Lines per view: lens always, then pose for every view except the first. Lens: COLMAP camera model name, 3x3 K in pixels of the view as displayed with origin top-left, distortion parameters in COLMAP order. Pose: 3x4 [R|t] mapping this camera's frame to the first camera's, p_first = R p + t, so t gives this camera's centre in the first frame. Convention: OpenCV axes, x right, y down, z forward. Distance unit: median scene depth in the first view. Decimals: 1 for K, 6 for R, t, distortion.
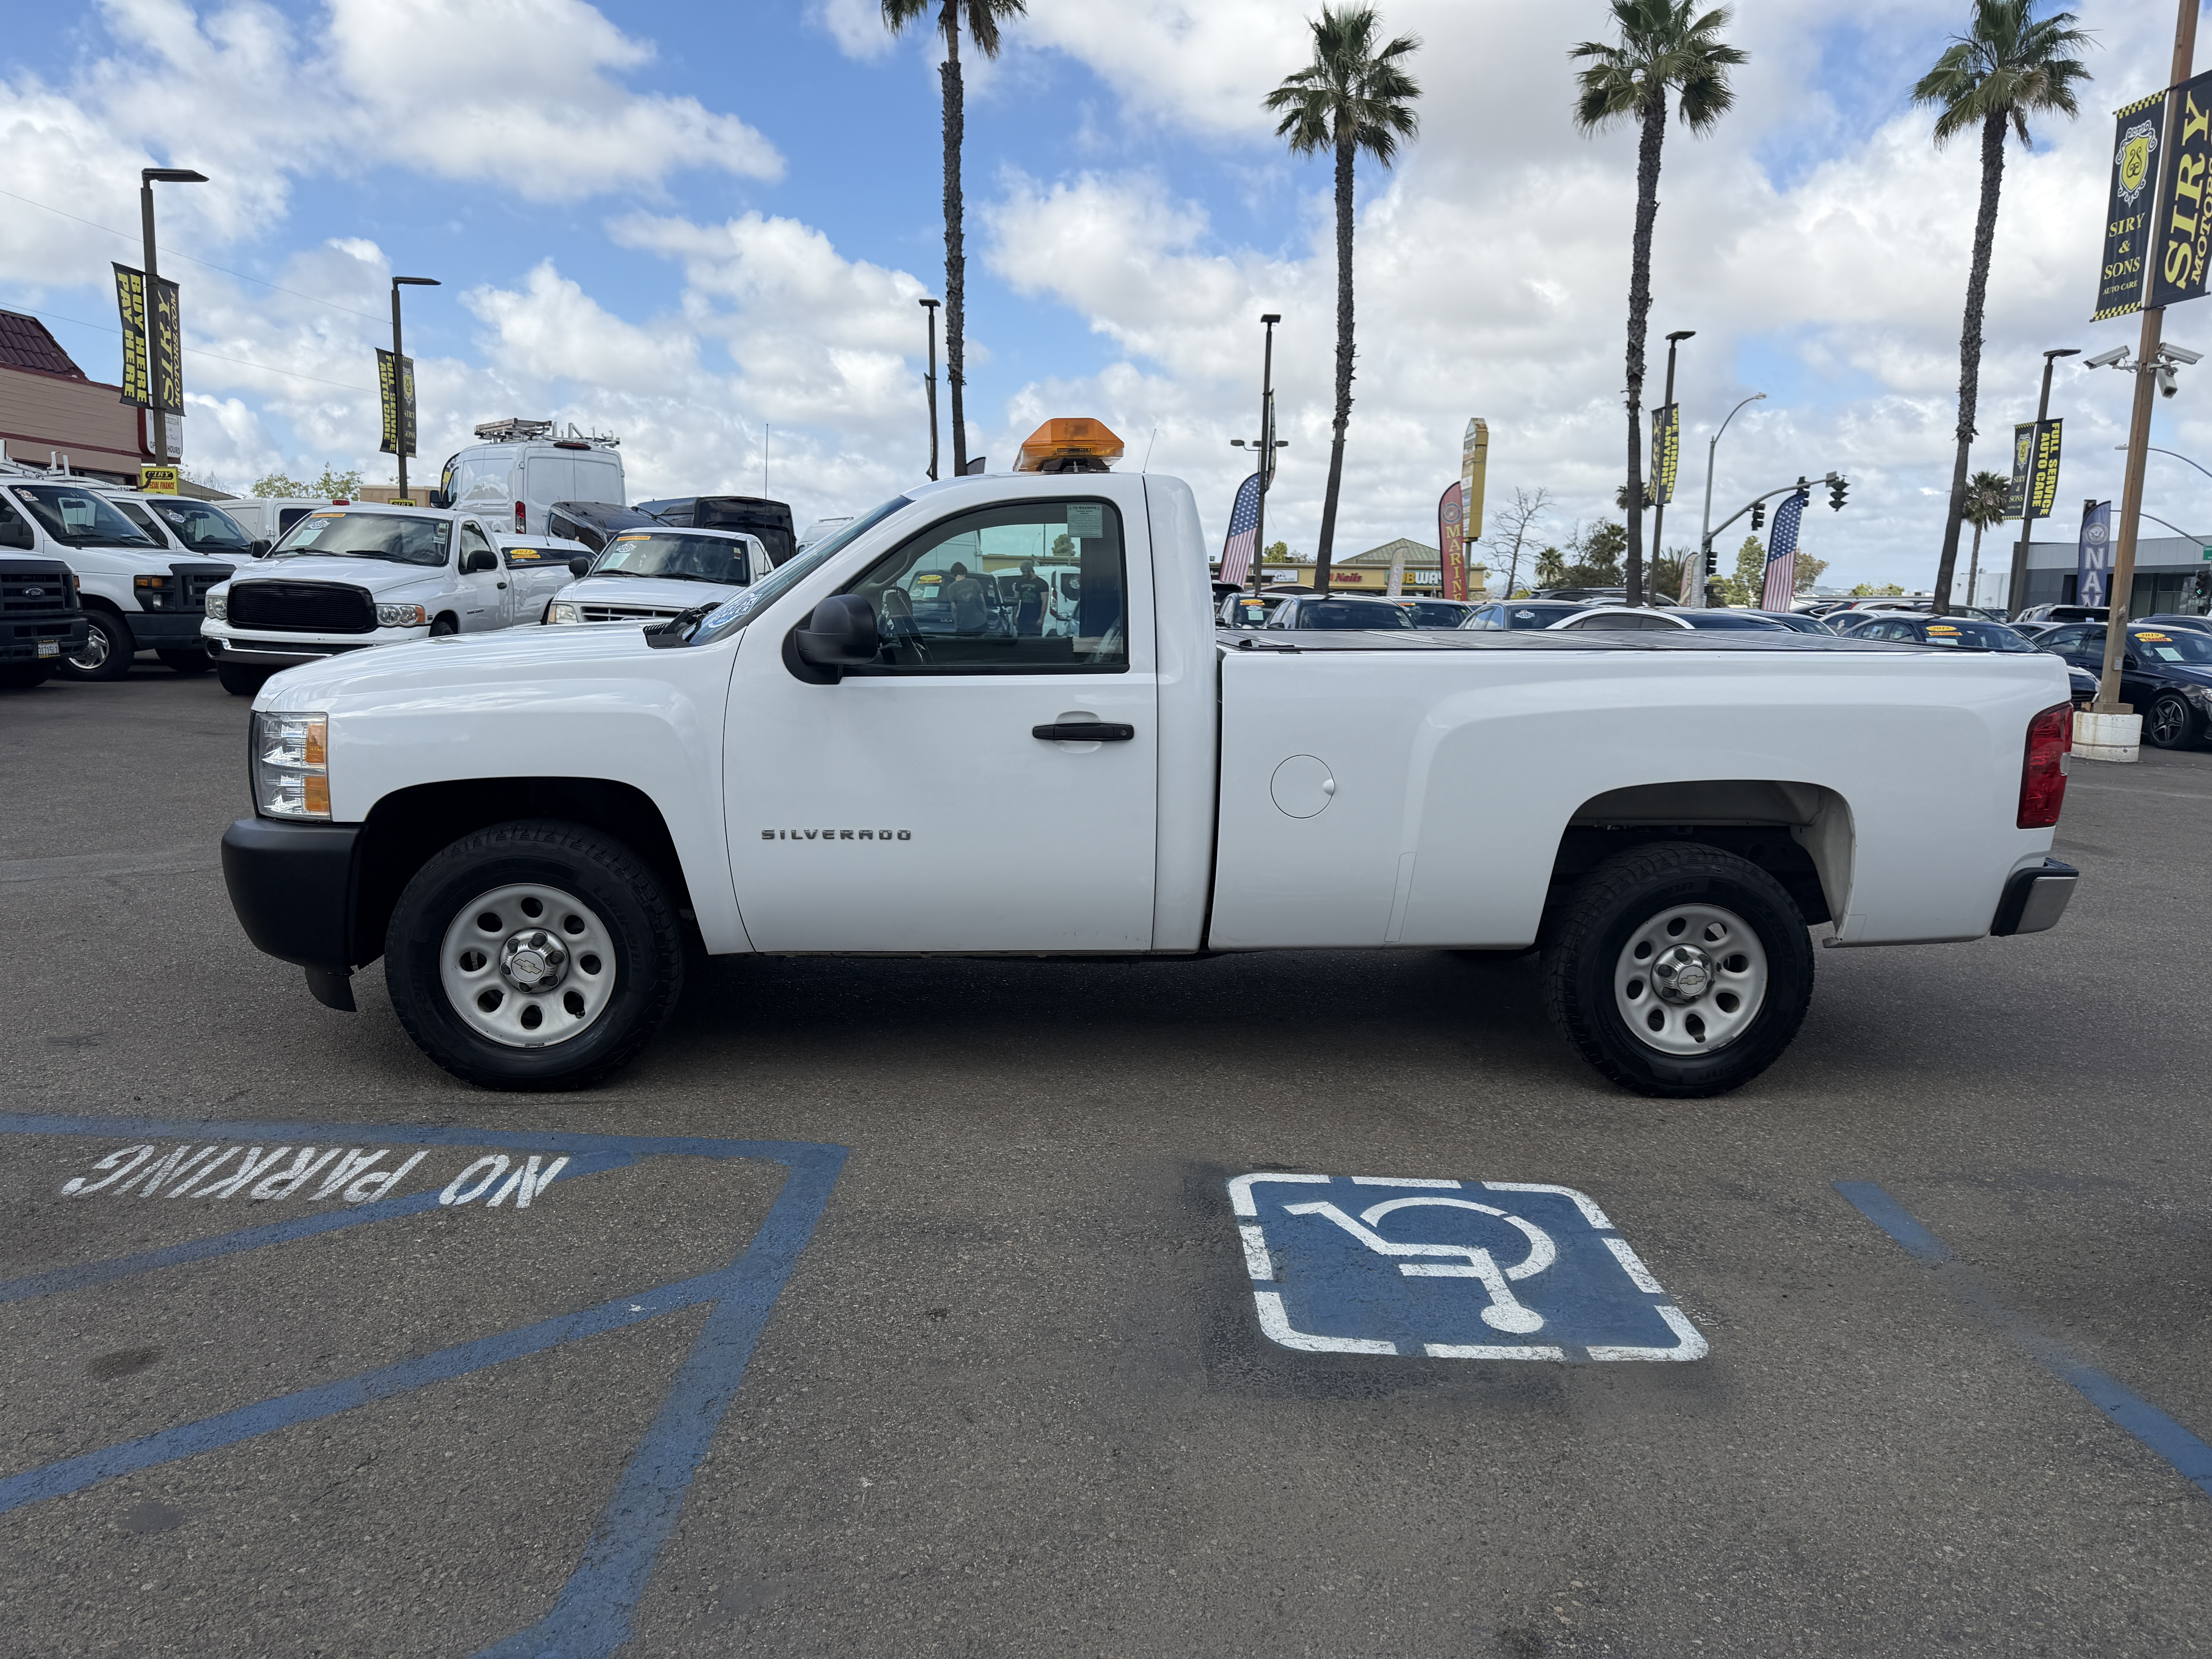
lens RADIAL K [[1590.4, 0, 1101.8], [0, 1590.4, 862.8], [0, 0, 1]] dist [0.006775, -0.003429]
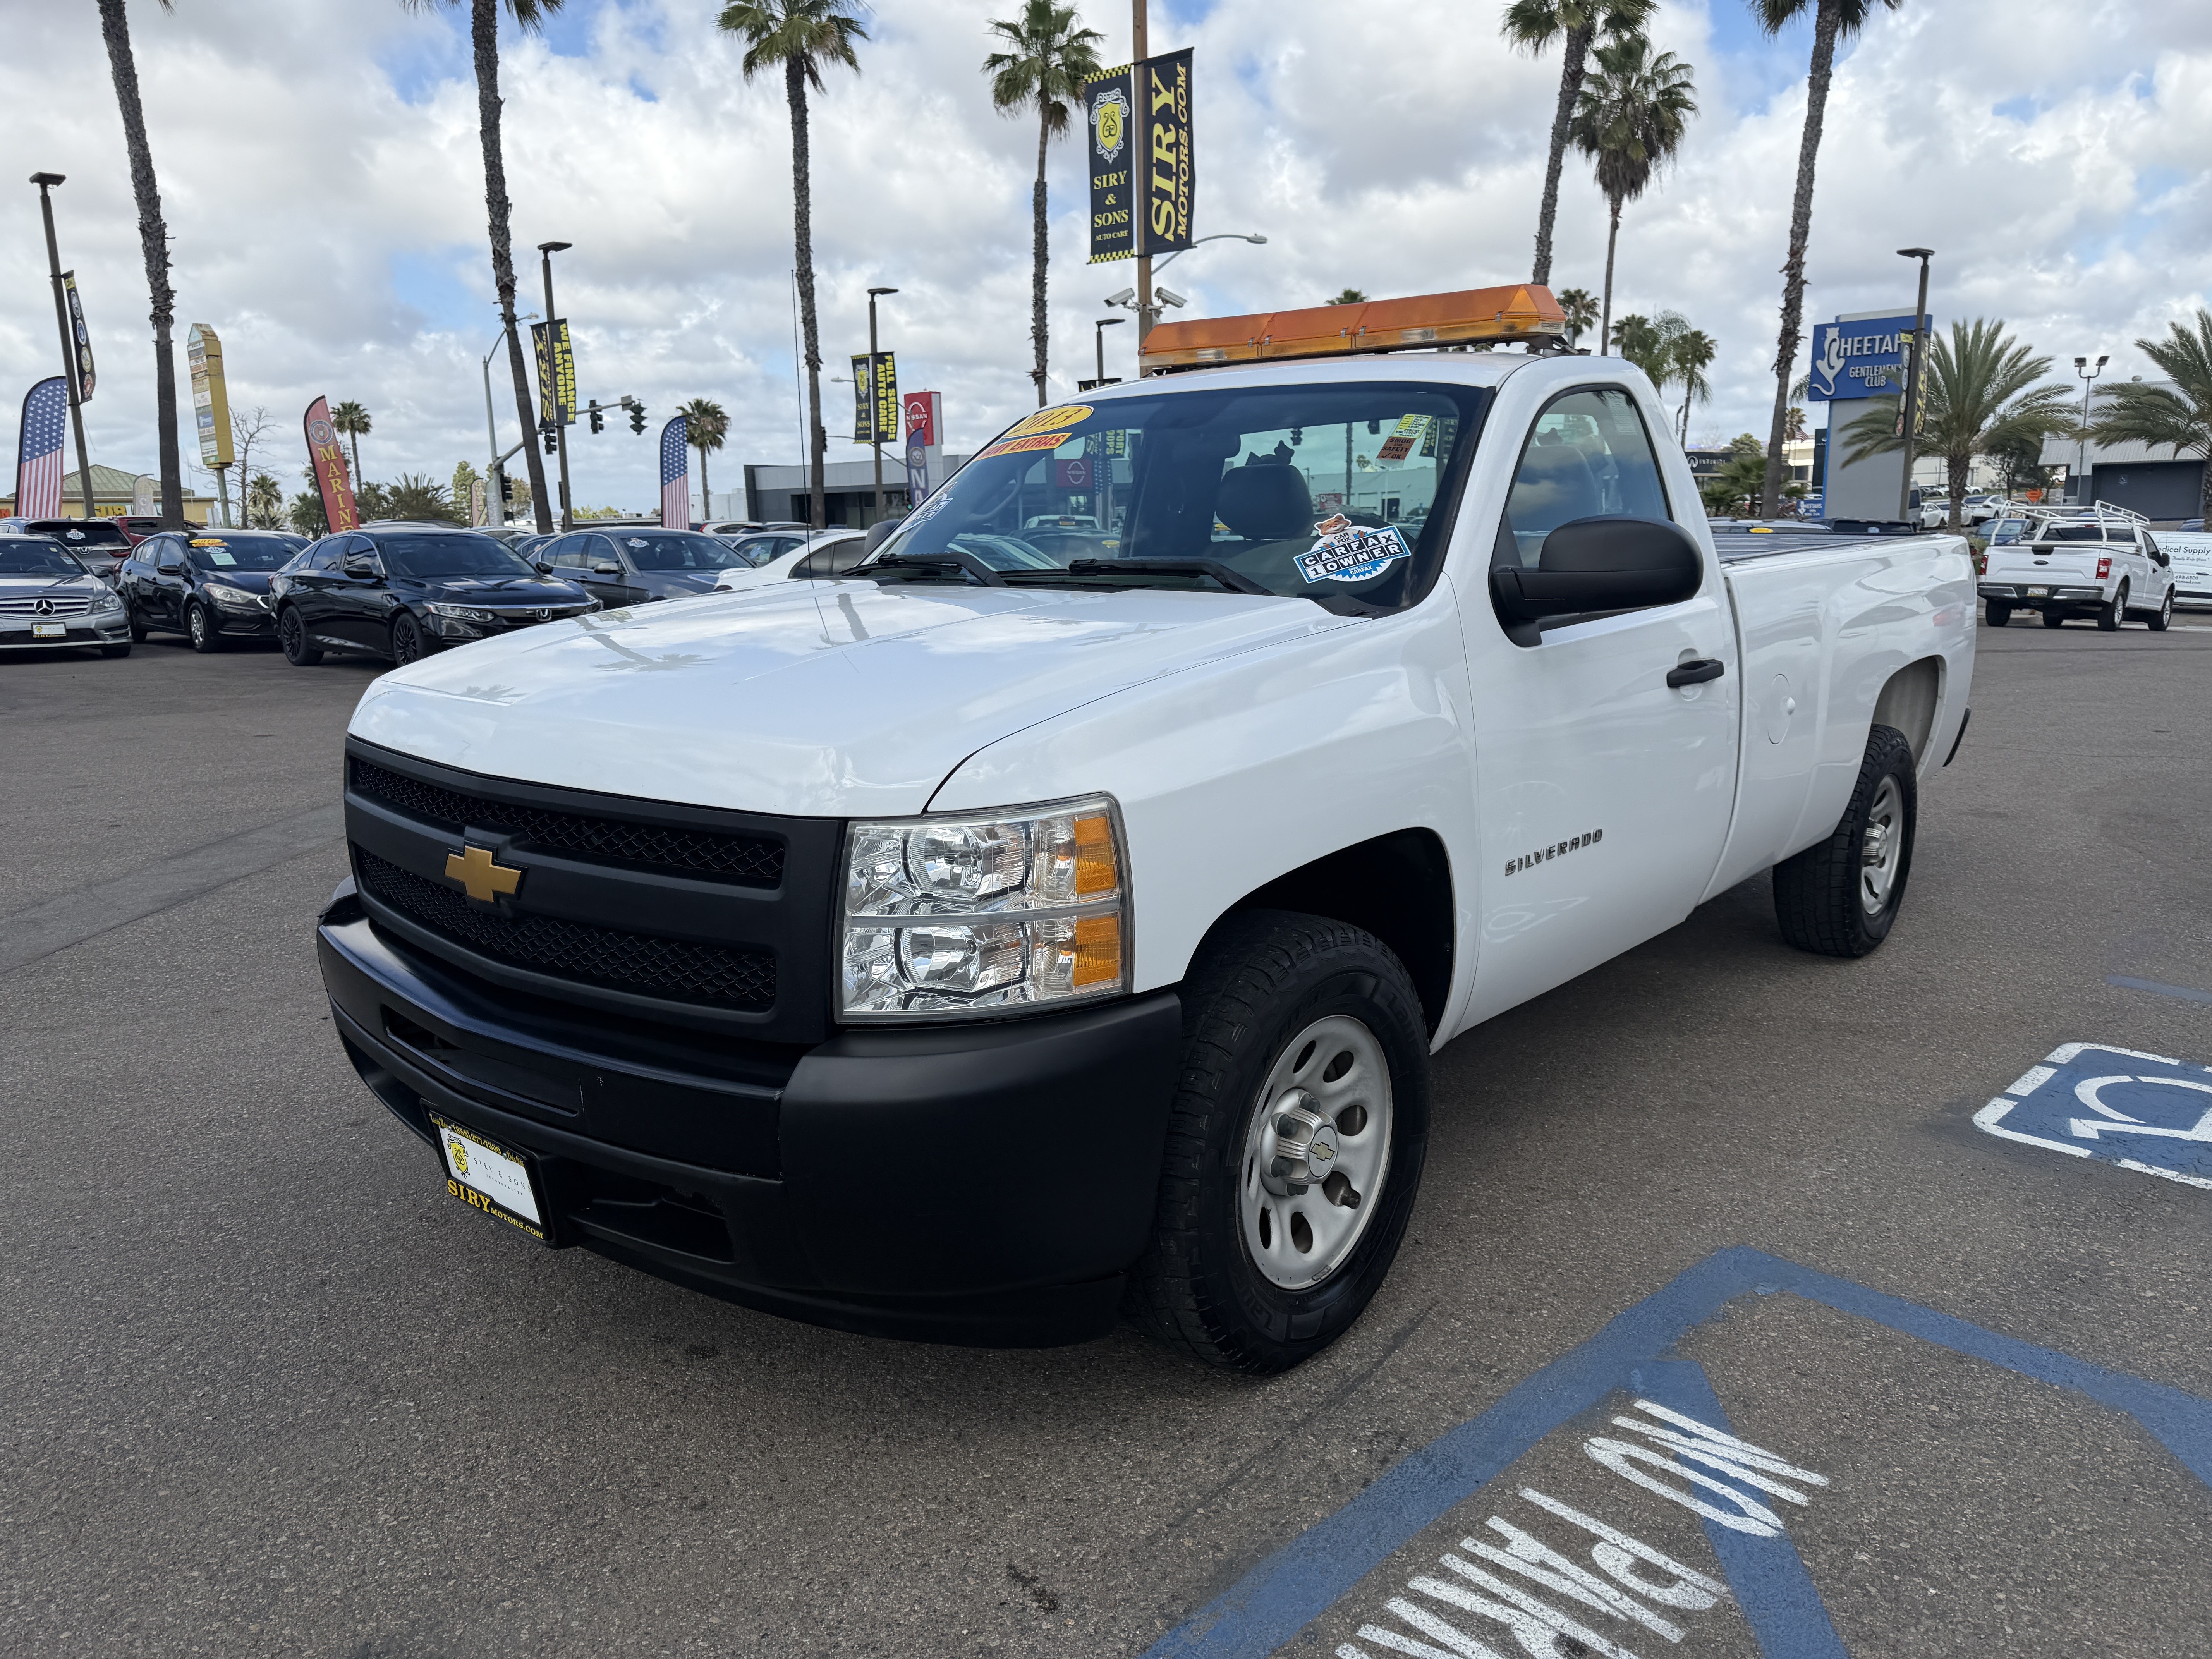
lens RADIAL K [[1573.1, 0, 1095.1], [0, 1573.1, 883.2], [0, 0, 1]] dist [0.015433, -0.006587]
pose [[0.708545, -0.192961, 0.678771, -0.243621], [0.152993, 0.981015, 0.119178, -0.036514], [-0.688881, 0.019404, 0.724615, 0.186133]]
